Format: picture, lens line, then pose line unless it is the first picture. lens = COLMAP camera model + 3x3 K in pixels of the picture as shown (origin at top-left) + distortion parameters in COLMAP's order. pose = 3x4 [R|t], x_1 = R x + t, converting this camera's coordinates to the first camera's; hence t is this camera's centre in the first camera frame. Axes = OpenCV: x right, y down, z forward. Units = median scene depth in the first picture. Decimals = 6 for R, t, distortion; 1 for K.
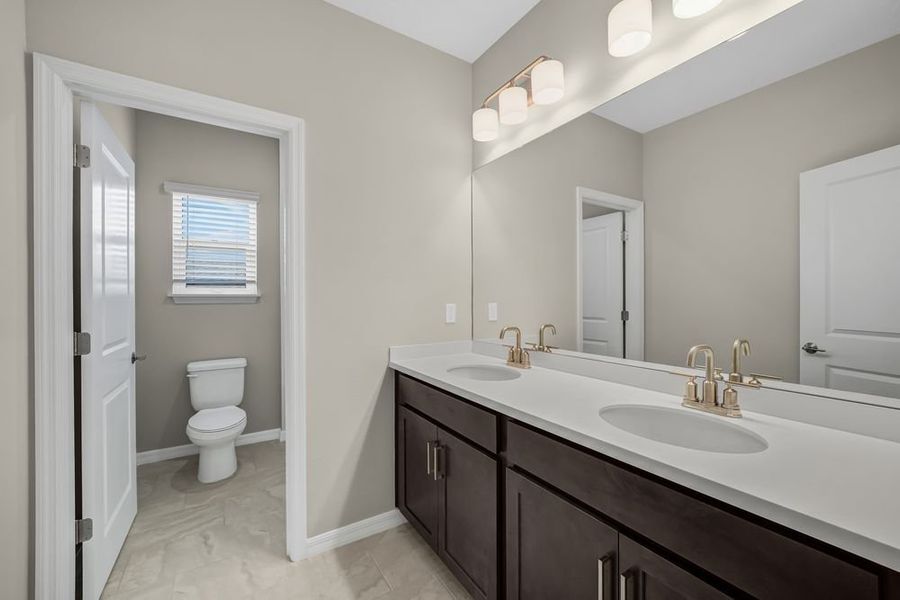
lens RADIAL K [[352.6, 0, 453.5], [0, 352.6, 303.0], [0, 0, 1]] dist [-0.001734, -0.000276]
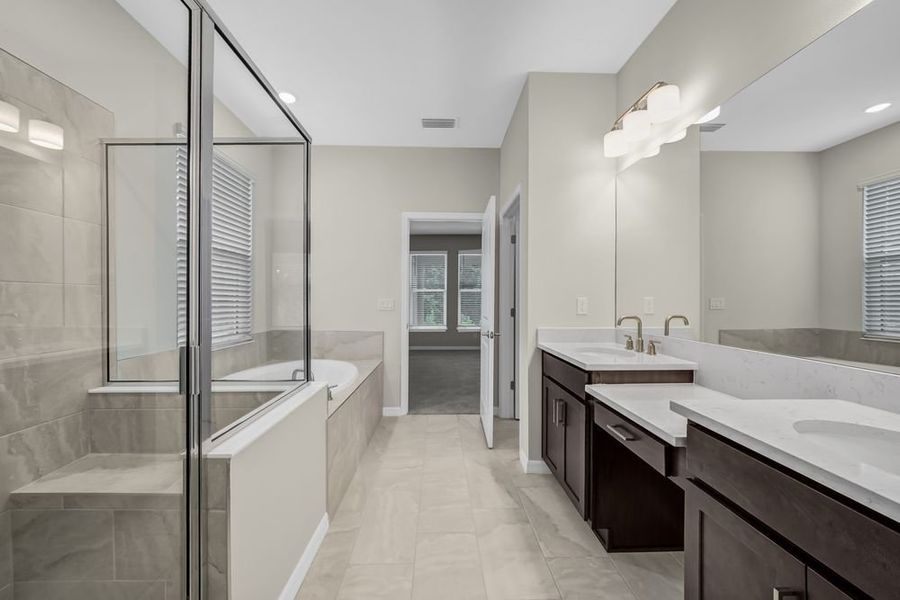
lens RADIAL K [[487.6, 0, 451.0], [0, 487.6, 301.0], [0, 0, 1]] dist [0.043568, -0.000261]
pose [[0.856870, 0.006359, -0.515493, 0.489410], [-0.004383, 0.999978, 0.005050, 0.011020], [0.515514, -0.002067, 0.856879, -0.714020]]
